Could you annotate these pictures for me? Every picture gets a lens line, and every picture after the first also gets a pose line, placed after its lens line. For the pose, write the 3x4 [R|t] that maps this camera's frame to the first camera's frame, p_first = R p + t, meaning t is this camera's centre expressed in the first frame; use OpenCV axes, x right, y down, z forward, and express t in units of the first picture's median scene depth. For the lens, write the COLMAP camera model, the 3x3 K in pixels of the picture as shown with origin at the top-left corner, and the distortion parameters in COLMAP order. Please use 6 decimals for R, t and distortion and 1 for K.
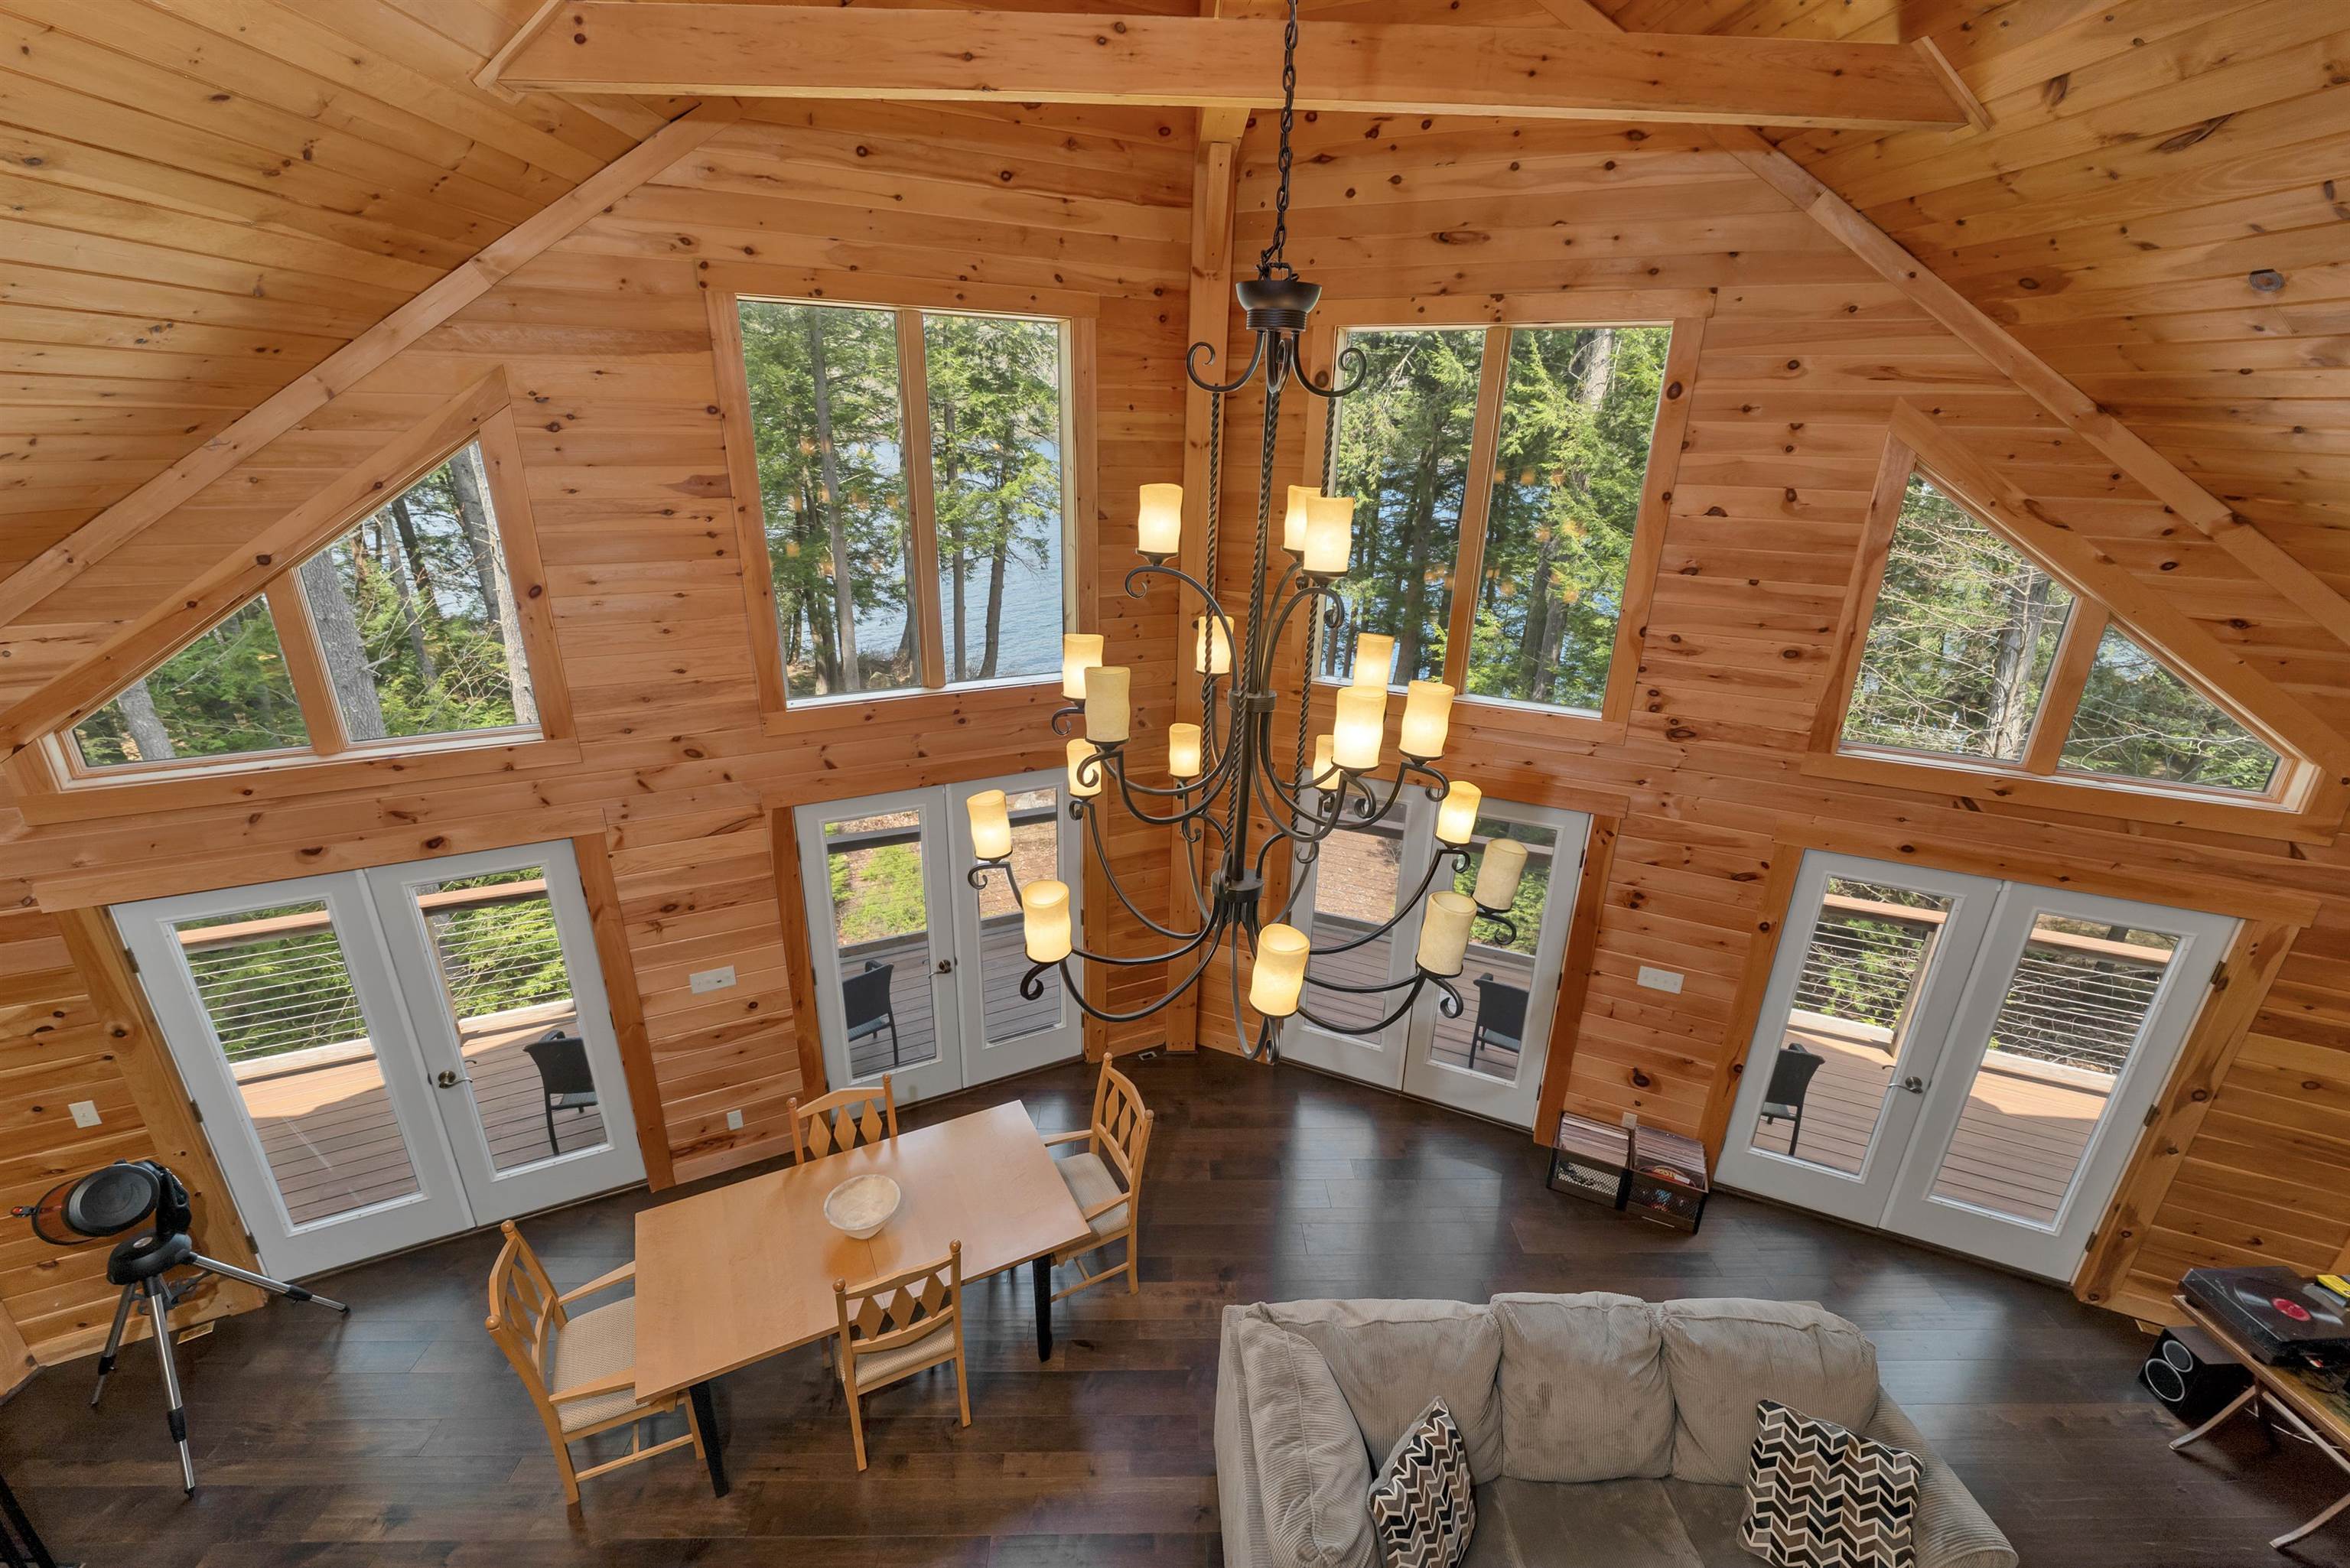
lens RADIAL K [[973.1, 0, 1173.2], [0, 973.1, 786.4], [0, 0, 1]] dist [-0.001005, -0.000024]
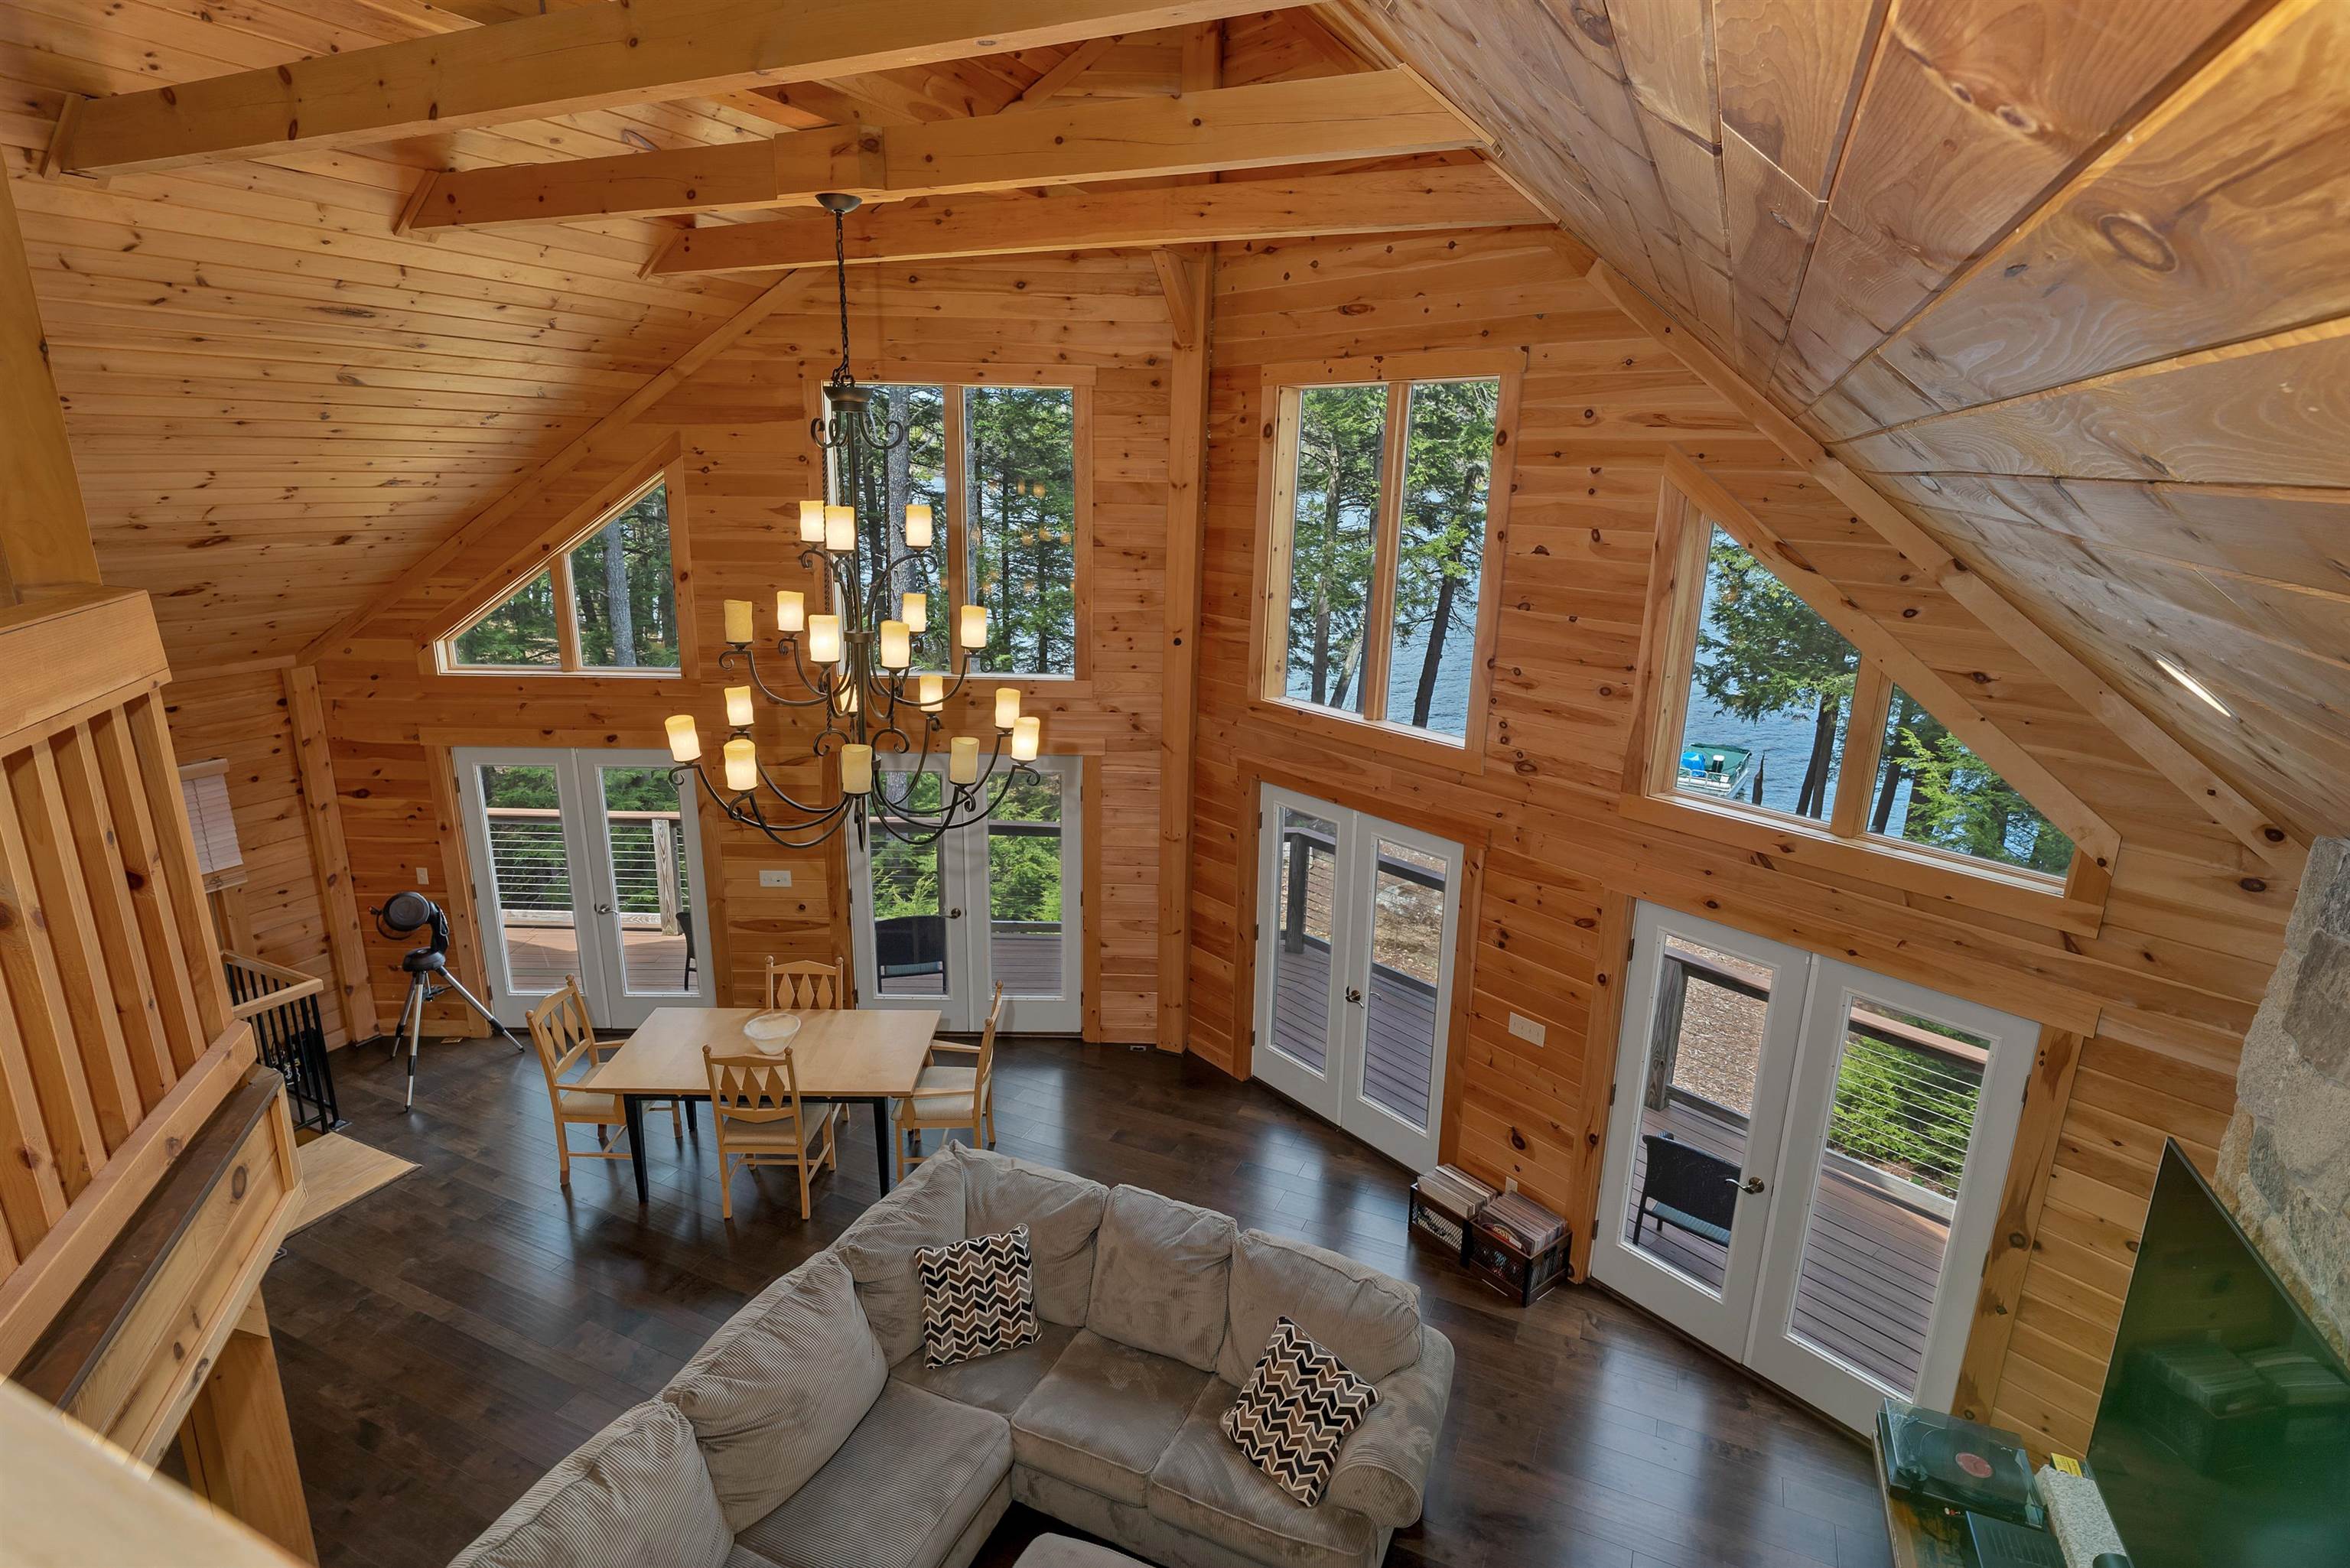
lens RADIAL K [[1194.5, 0, 1173.7], [0, 1194.5, 781.0], [0, 0, 1]] dist [-0.003092, 0.000520]
pose [[0.896214, 0.112672, -0.429074, 0.806746], [-0.156649, 0.985278, -0.068466, 0.112382], [0.415043, 0.128574, 0.900671, -0.286628]]
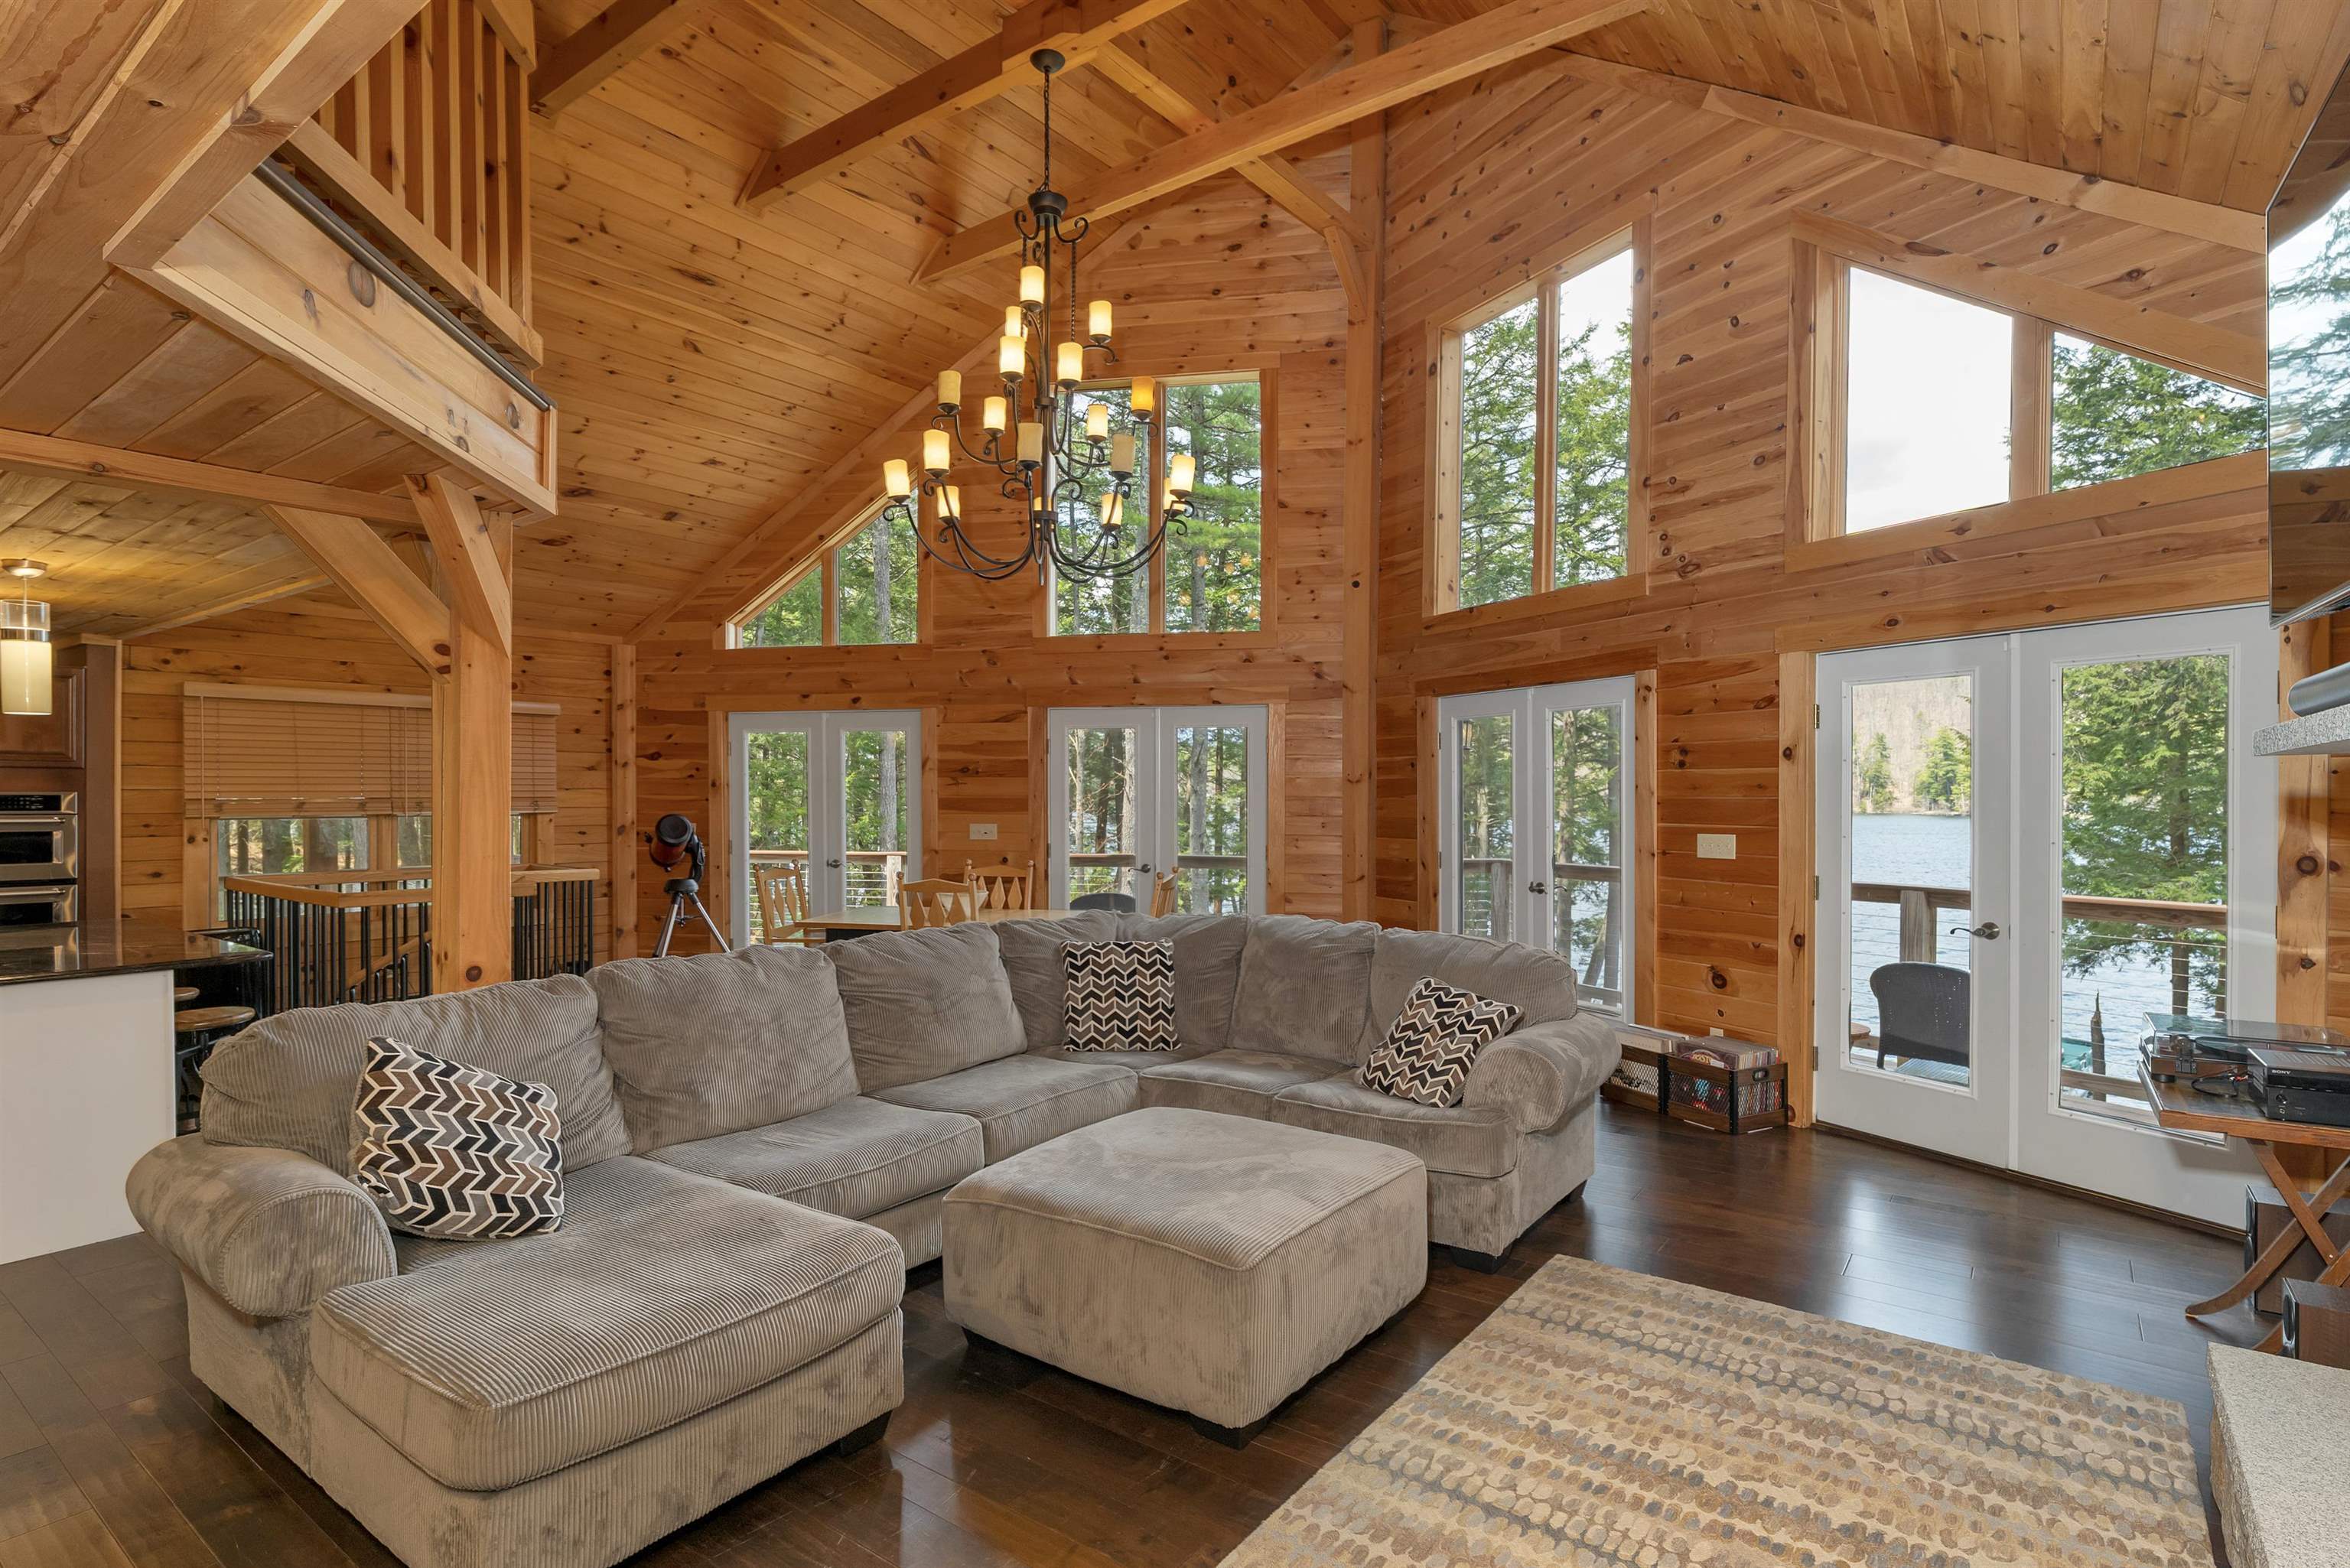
lens RADIAL K [[1191.9, 0, 1156.1], [0, 1191.9, 801.8], [0, 0, 1]] dist [-0.000955, -0.000143]
pose [[0.778560, -0.015339, -0.627382, 0.955757], [-0.208129, 0.936812, -0.281185, 0.699203], [0.592052, 0.349496, 0.726172, -0.146036]]
